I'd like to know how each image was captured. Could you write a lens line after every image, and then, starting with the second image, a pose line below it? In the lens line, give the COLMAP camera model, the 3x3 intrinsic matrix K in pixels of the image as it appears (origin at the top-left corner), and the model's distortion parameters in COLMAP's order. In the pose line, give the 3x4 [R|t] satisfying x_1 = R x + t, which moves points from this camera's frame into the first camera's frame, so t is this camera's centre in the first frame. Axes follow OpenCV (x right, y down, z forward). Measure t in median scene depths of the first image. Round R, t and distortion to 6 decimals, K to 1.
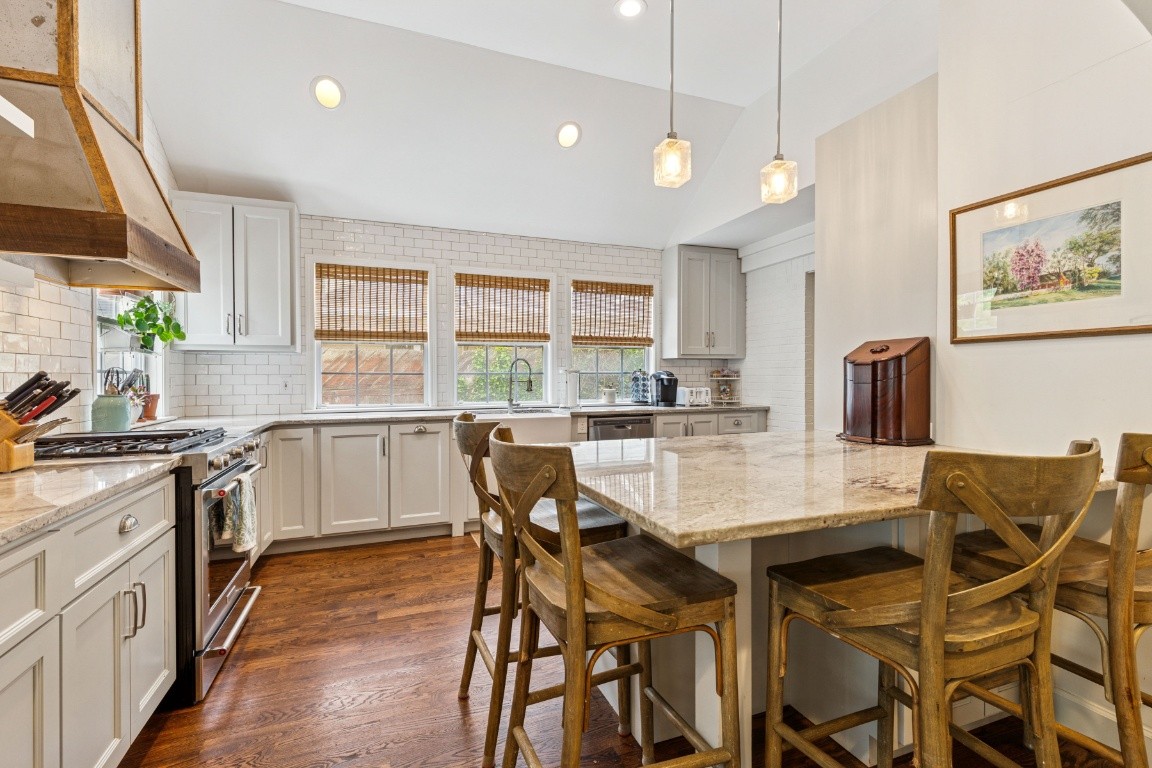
lens RADIAL K [[528.6, 0, 578.1], [0, 528.6, 381.6], [0, 0, 1]] dist [0.002459, 0.000351]
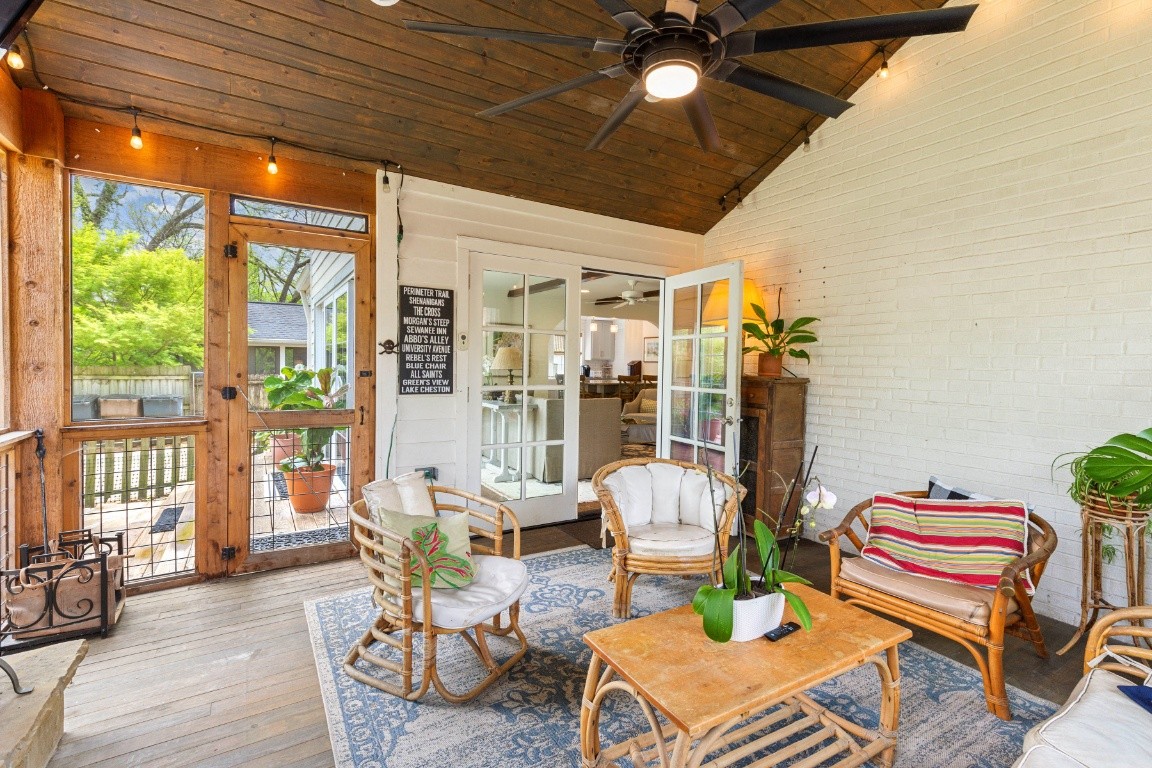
lens RADIAL K [[528.6, 0, 573.2], [0, 528.6, 382.5], [0, 0, 1]] dist [0.002459, 0.000351]
pose [[0.984707, 0.016156, 0.173466, -0.383427], [-0.021344, 0.999378, 0.028080, -0.001927], [-0.172905, -0.031353, 0.984439, -1.733551]]
